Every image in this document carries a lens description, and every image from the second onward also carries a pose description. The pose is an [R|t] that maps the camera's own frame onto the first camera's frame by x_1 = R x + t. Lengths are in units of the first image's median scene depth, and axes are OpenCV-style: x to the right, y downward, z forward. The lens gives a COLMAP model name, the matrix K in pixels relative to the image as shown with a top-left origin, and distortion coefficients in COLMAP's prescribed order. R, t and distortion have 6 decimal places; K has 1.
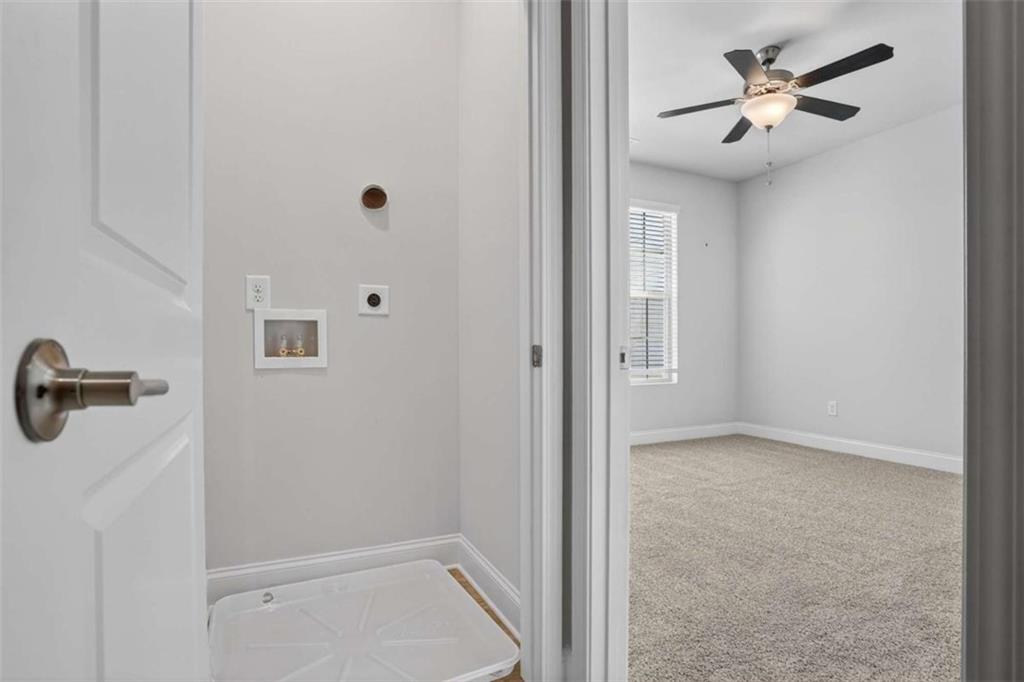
lens RADIAL K [[506.3, 0, 510.2], [0, 506.3, 346.3], [0, 0, 1]] dist [-0.050630, 0.015393]
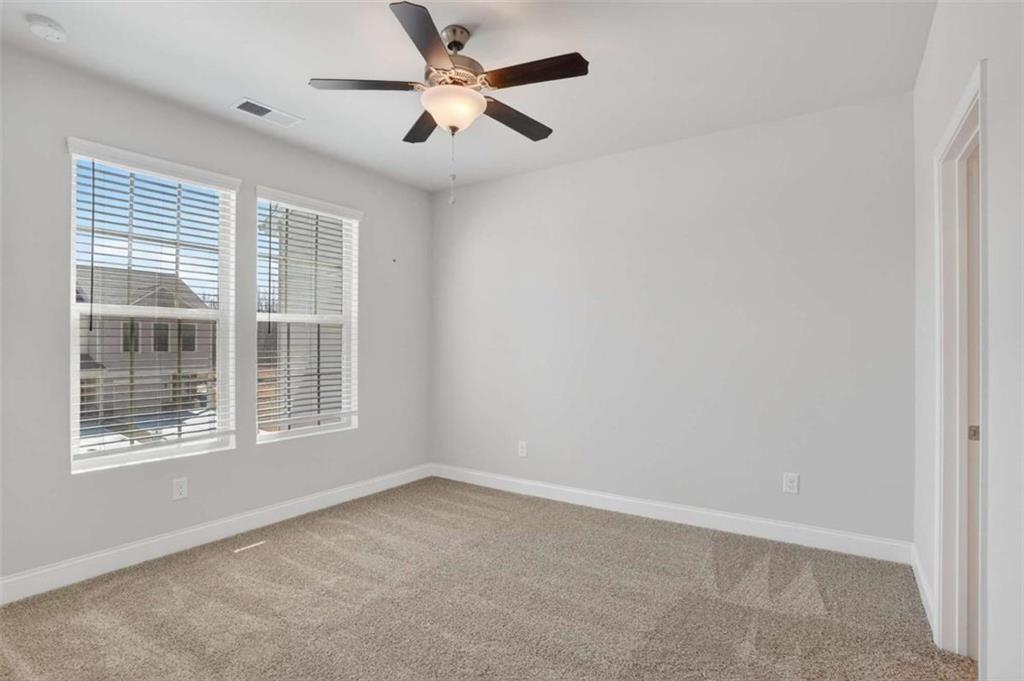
lens RADIAL K [[506.3, 0, 512.3], [0, 506.3, 335.1], [0, 0, 1]] dist [-0.050630, 0.015393]
pose [[0.849404, 0.009526, 0.527656, 0.187798], [-0.000792, 0.999859, -0.016774, -0.107217], [-0.527742, 0.013830, 0.849292, 0.290852]]
